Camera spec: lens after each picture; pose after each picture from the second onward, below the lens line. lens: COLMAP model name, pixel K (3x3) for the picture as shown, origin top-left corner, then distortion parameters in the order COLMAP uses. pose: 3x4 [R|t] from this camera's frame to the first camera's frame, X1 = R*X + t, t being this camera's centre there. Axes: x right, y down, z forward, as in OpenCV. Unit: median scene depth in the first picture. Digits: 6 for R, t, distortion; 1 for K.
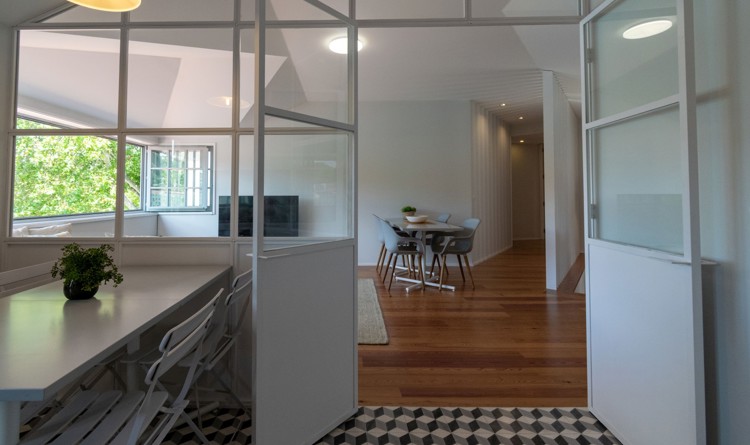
lens RADIAL K [[341.5, 0, 344.9], [0, 341.5, 180.3], [0, 0, 1]] dist [0.002461, -0.002465]
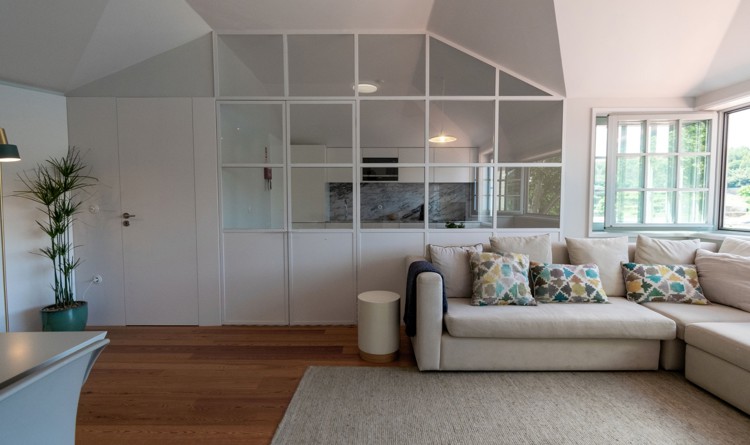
lens RADIAL K [[341.5, 0, 380.5], [0, 341.5, 221.0], [0, 0, 1]] dist [0.002461, -0.002465]
pose [[-0.999990, 0.004418, 0.000339, -0.043077], [0.004417, 0.999985, -0.003250, 0.051355], [-0.000354, -0.003248, -0.999995, 1.128613]]
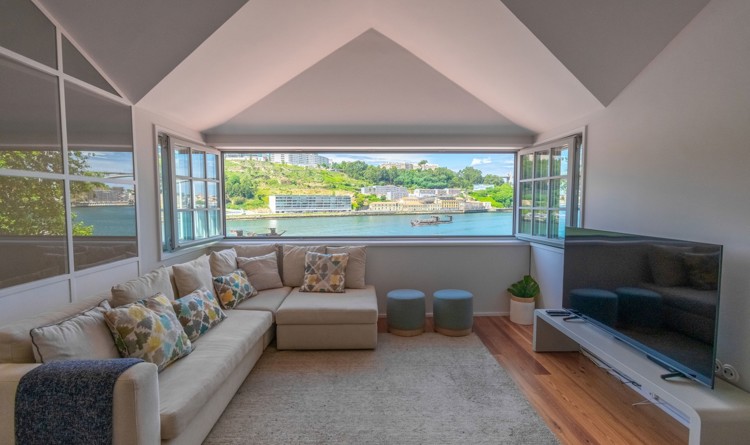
lens RADIAL K [[341.5, 0, 373.8], [0, 341.5, 218.0], [0, 0, 1]] dist [0.002461, -0.002465]
pose [[0.024442, 0.051528, -0.998372, 0.201370], [0.050896, 0.997312, 0.052719, -0.013255], [0.998405, -0.052102, 0.021754, 0.824833]]
